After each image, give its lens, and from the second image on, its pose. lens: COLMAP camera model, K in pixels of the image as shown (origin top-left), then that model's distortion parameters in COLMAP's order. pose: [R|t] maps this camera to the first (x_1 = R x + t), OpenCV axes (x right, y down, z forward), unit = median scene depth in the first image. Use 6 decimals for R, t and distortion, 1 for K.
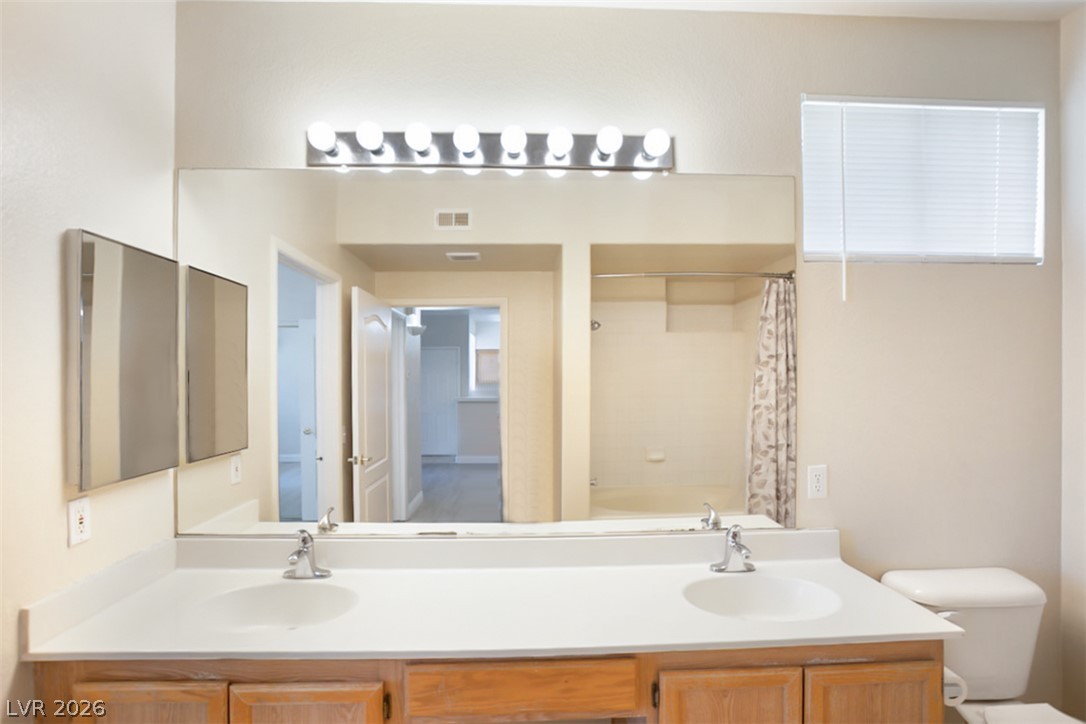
lens RADIAL K [[563.3, 0, 539.5], [0, 563.3, 380.2], [0, 0, 1]] dist [-0.048347, 0.018322]
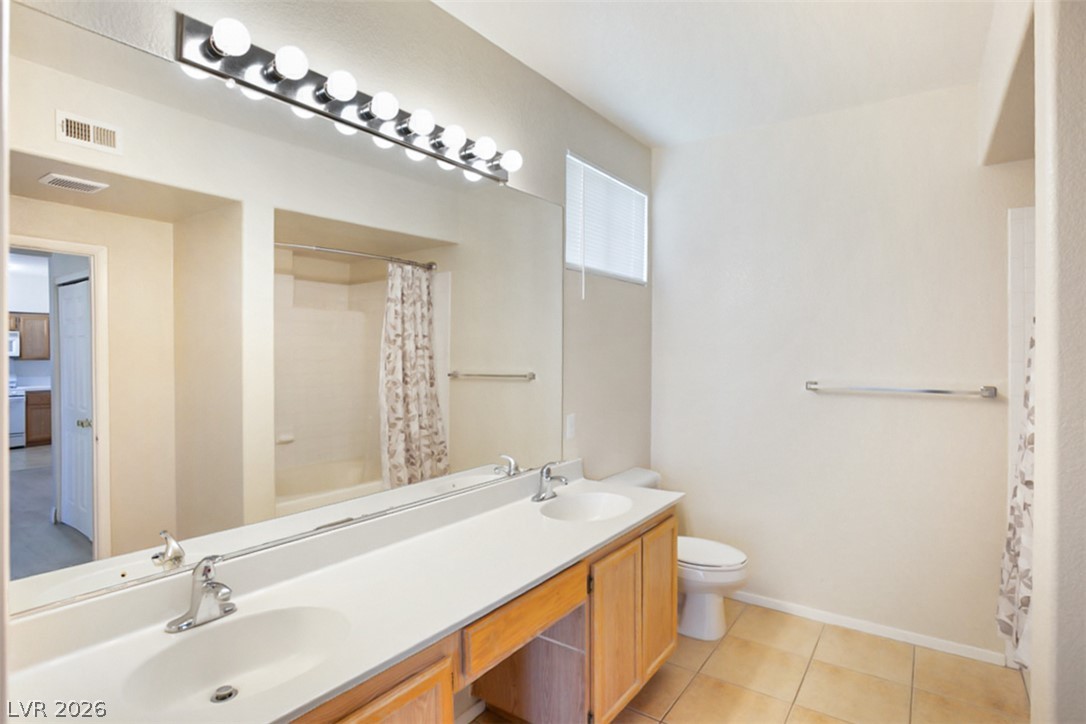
lens RADIAL K [[563.3, 0, 579.8], [0, 563.3, 349.8], [0, 0, 1]] dist [-0.048347, 0.018322]
pose [[0.581050, 0.007958, 0.813829, -0.647835], [0.008444, 0.999839, -0.015806, 0.012891], [-0.813824, 0.016056, 0.580889, 0.155723]]
